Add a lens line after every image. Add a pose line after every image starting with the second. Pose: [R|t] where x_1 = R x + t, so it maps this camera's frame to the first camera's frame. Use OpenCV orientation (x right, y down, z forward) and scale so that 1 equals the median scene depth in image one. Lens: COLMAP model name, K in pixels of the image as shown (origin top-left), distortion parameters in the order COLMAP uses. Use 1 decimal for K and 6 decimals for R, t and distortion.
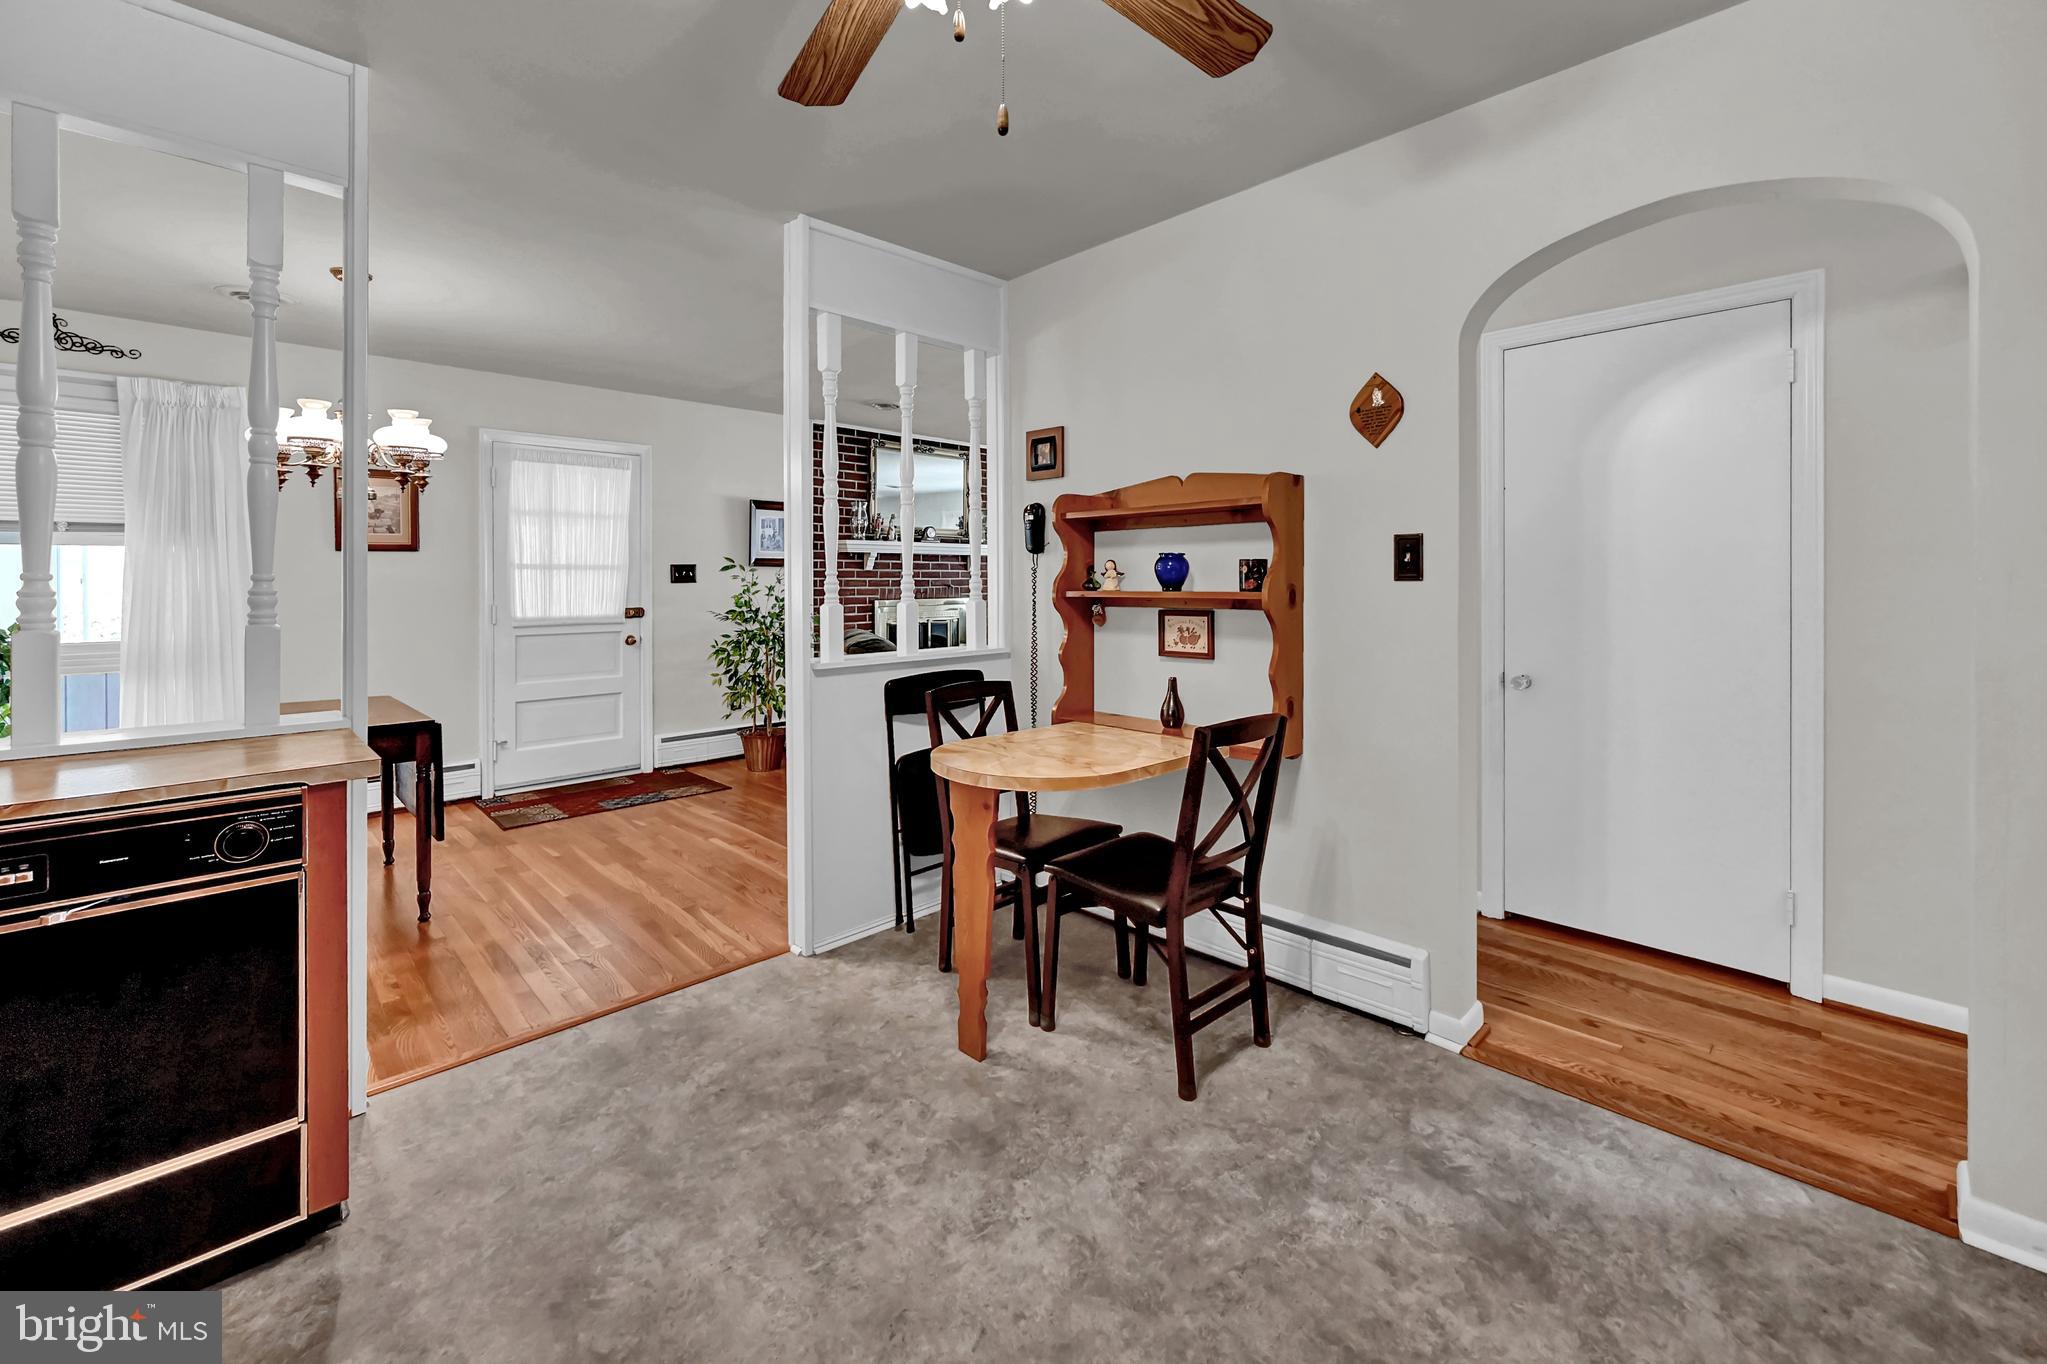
lens RADIAL K [[855.3, 0, 1032.7], [0, 855.3, 577.8], [0, 0, 1]] dist [-0.000138, 0.000482]
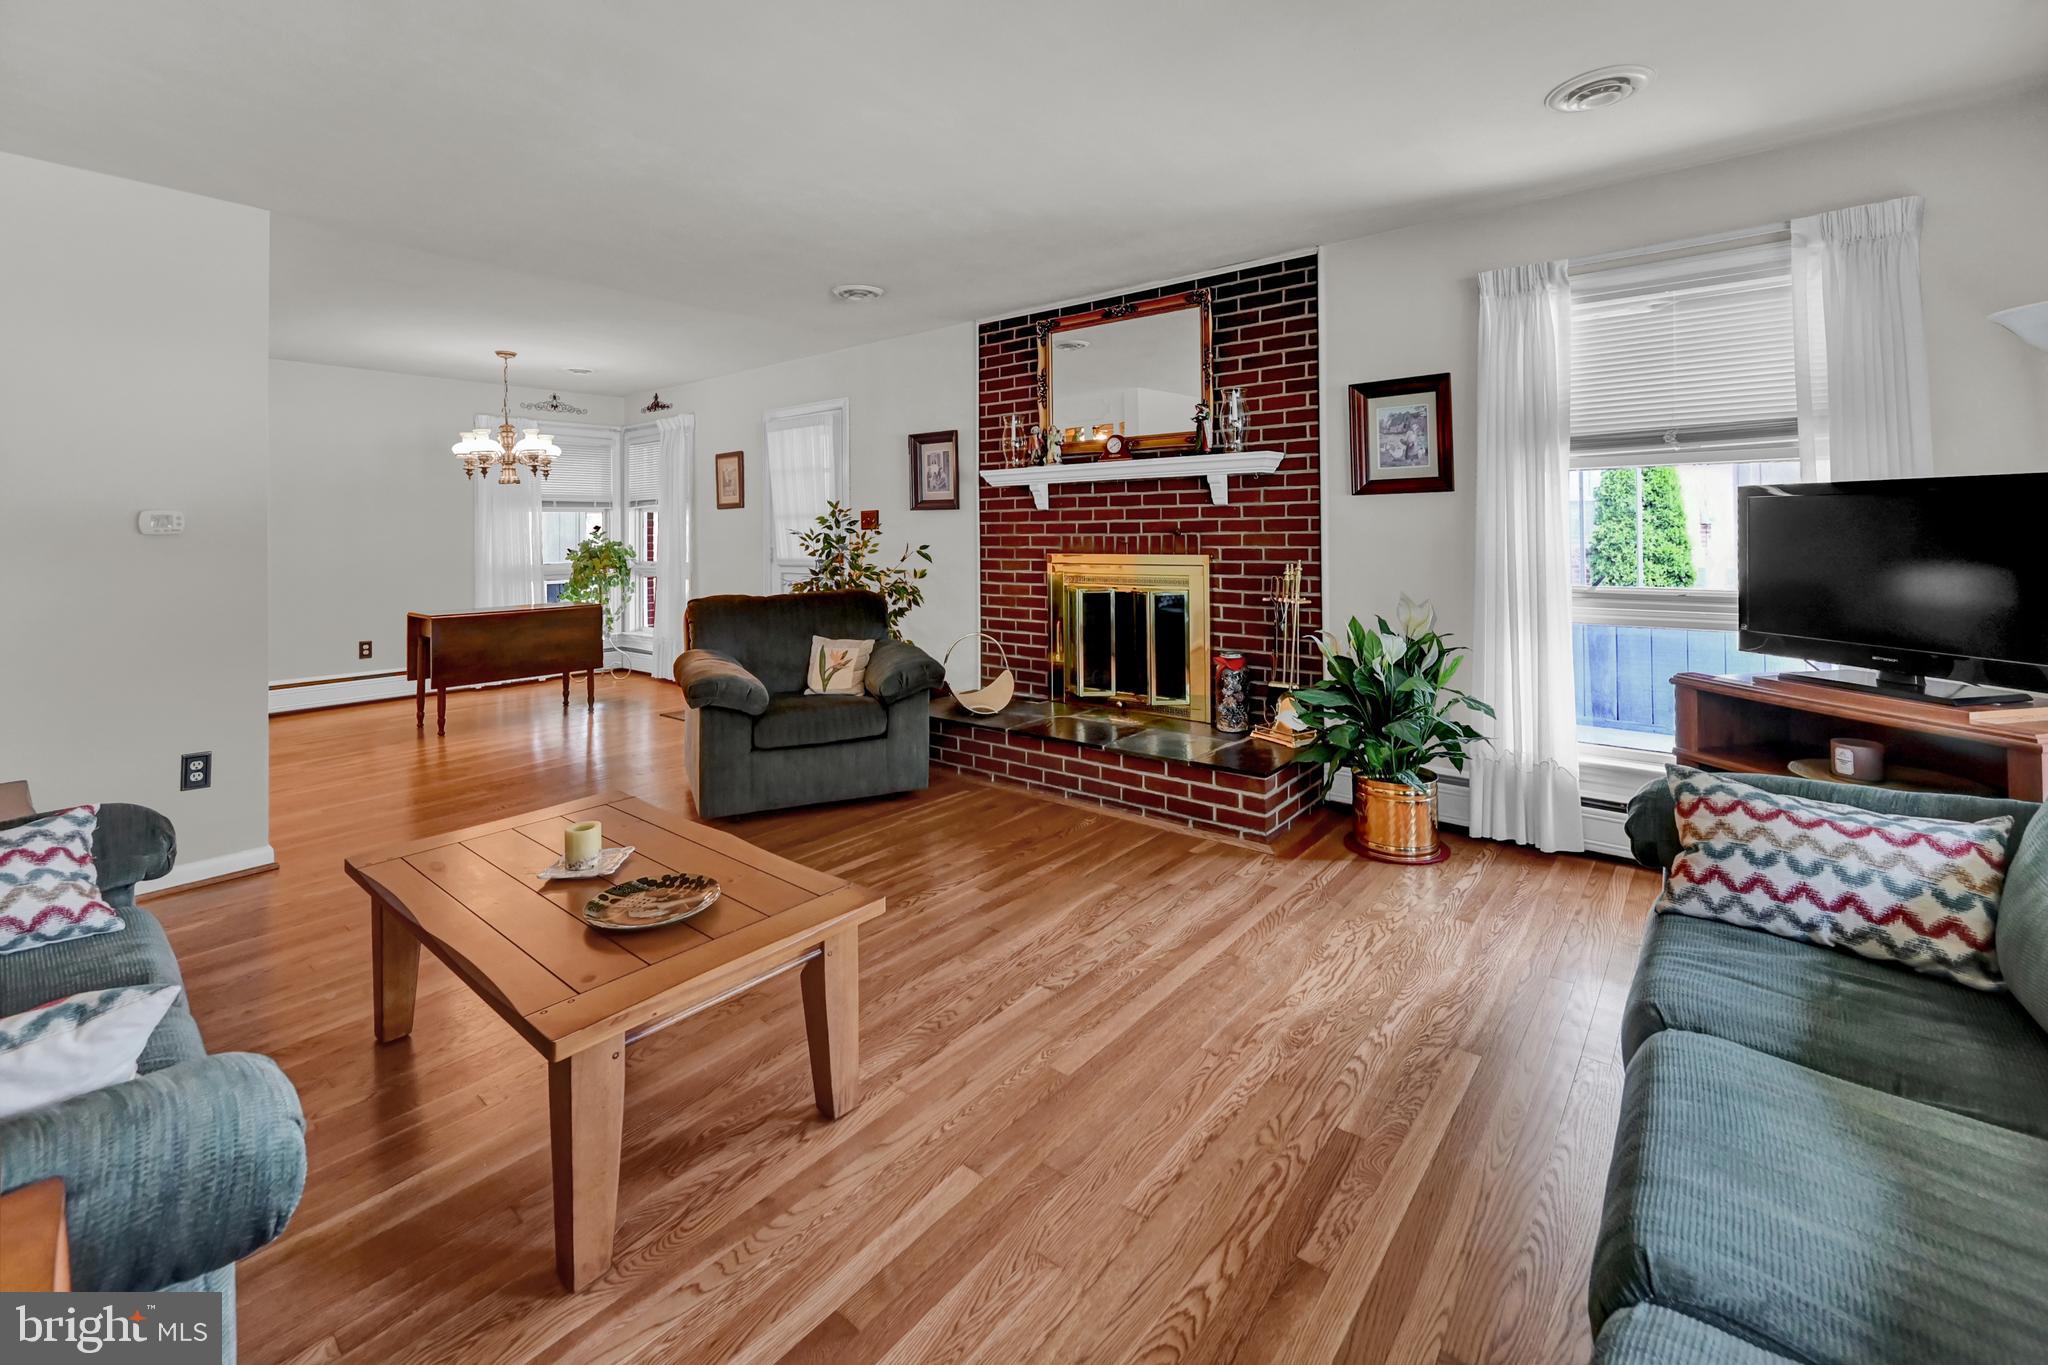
lens RADIAL K [[872.0, 0, 1027.5], [0, 872.0, 510.9], [0, 0, 1]] dist [0.000861, 0.000079]
pose [[0.103380, -0.017242, -0.994492, 0.716210], [0.015651, 0.999754, -0.015706, 0.004019], [0.994519, -0.013941, 0.103625, 1.267869]]
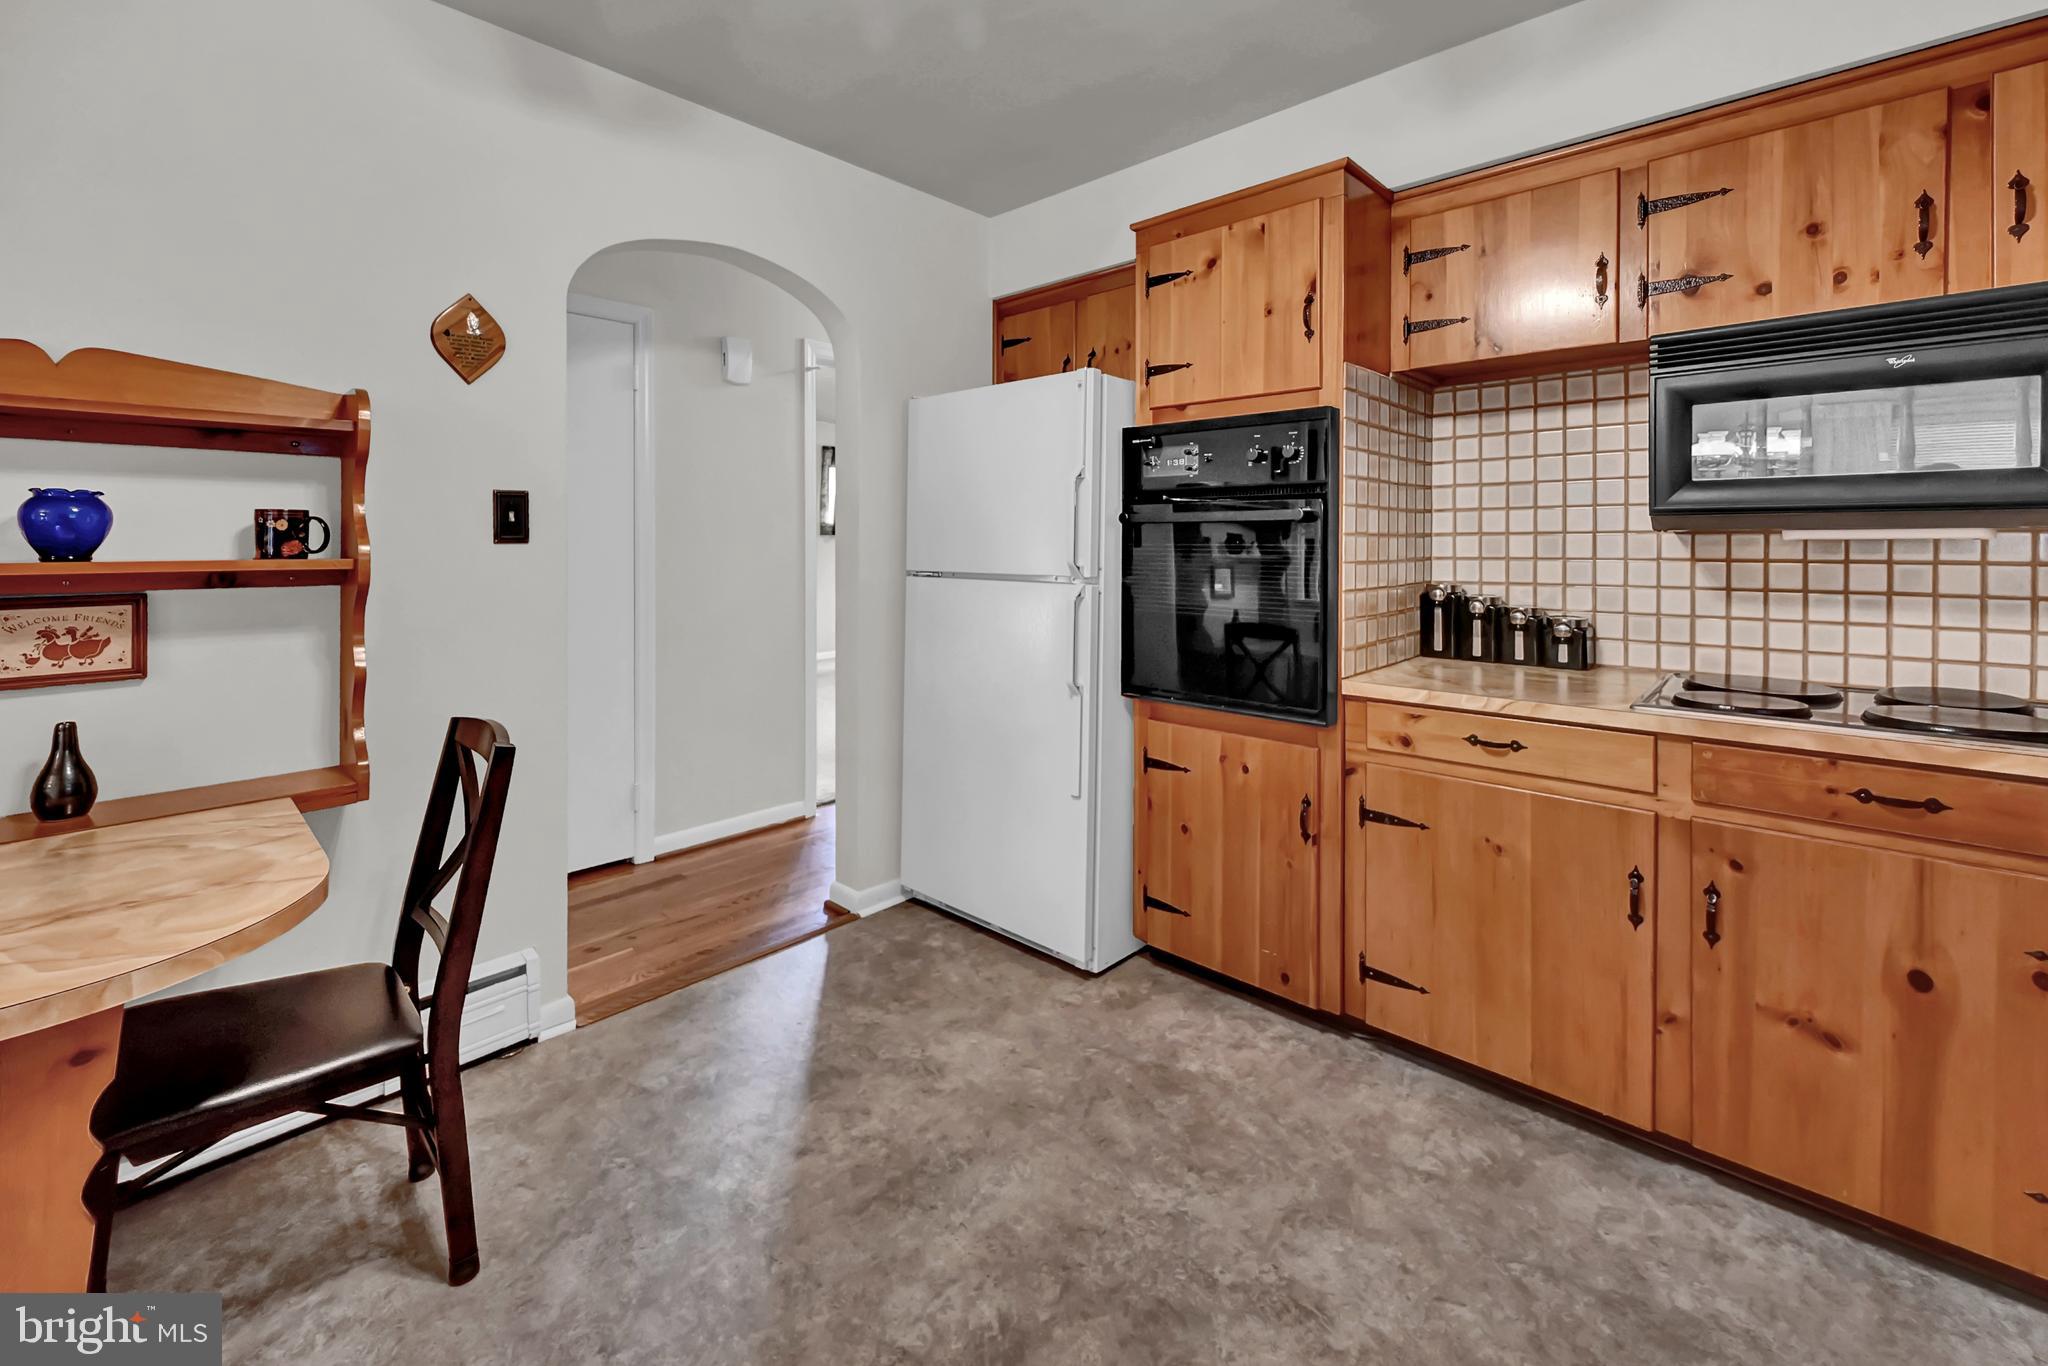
lens RADIAL K [[861.7, 0, 1050.2], [0, 861.7, 553.8], [0, 0, 1]] dist [0.002595, 0.000302]
pose [[-0.054923, -0.009326, 0.998447, -0.230341], [-0.001324, 0.999956, 0.009267, 0.002755], [-0.998490, -0.000813, -0.054933, 0.233975]]
